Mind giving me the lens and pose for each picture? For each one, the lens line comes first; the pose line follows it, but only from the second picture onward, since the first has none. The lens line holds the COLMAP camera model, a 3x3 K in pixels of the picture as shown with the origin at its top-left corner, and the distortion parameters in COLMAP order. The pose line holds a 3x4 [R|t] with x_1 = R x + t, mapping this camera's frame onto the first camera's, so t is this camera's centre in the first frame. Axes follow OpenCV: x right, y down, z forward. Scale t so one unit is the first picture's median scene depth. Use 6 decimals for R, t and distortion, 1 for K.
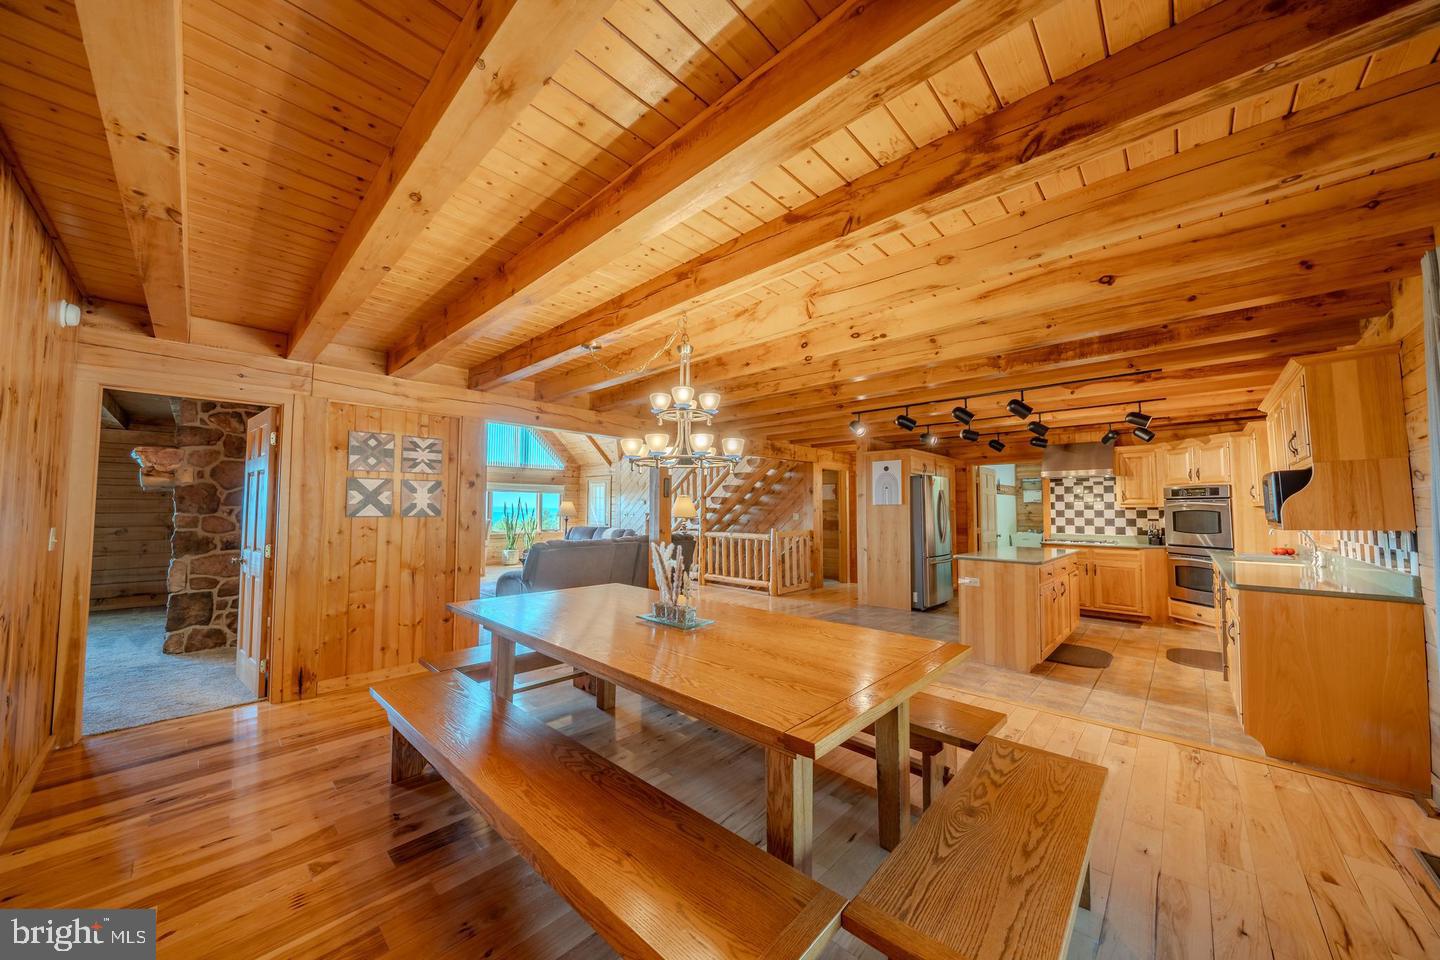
lens RADIAL K [[503.3, 0, 720.0], [0, 503.3, 480.0], [0, 0, 1]] dist [-0.000497, -0.000038]
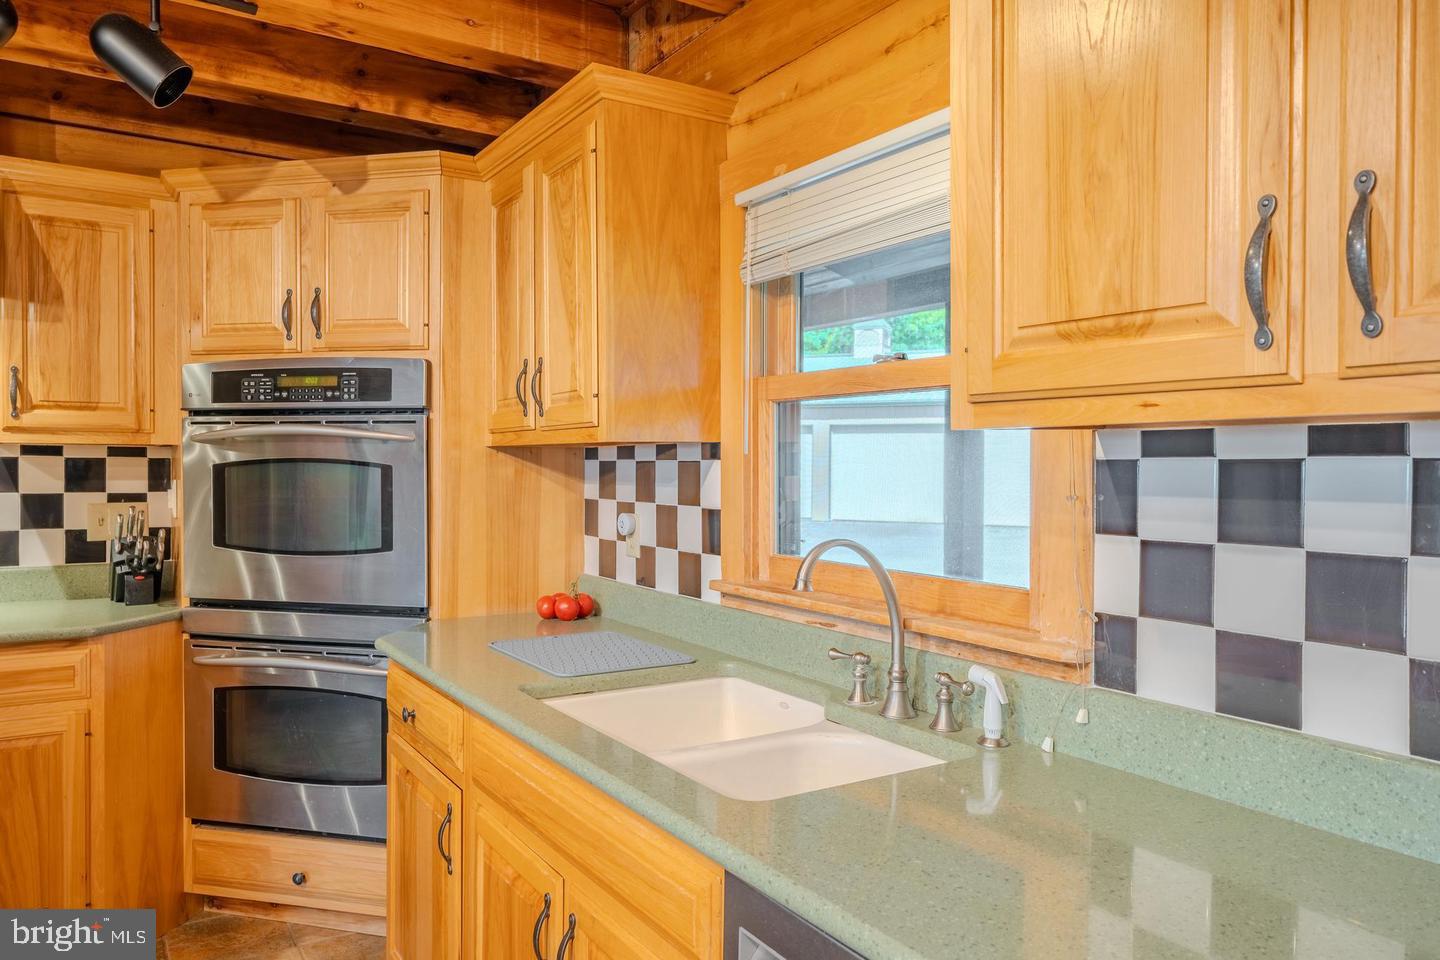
lens RADIAL K [[983.2, 0, 720.0], [0, 983.2, 480.0], [0, 0, 1]] dist [0.000616, 0.000430]
pose [[0.246819, -0.022572, 0.968799, 0.488287], [-0.061679, 0.997336, 0.038951, 0.035857], [-0.967097, -0.069368, 0.244769, 0.630061]]
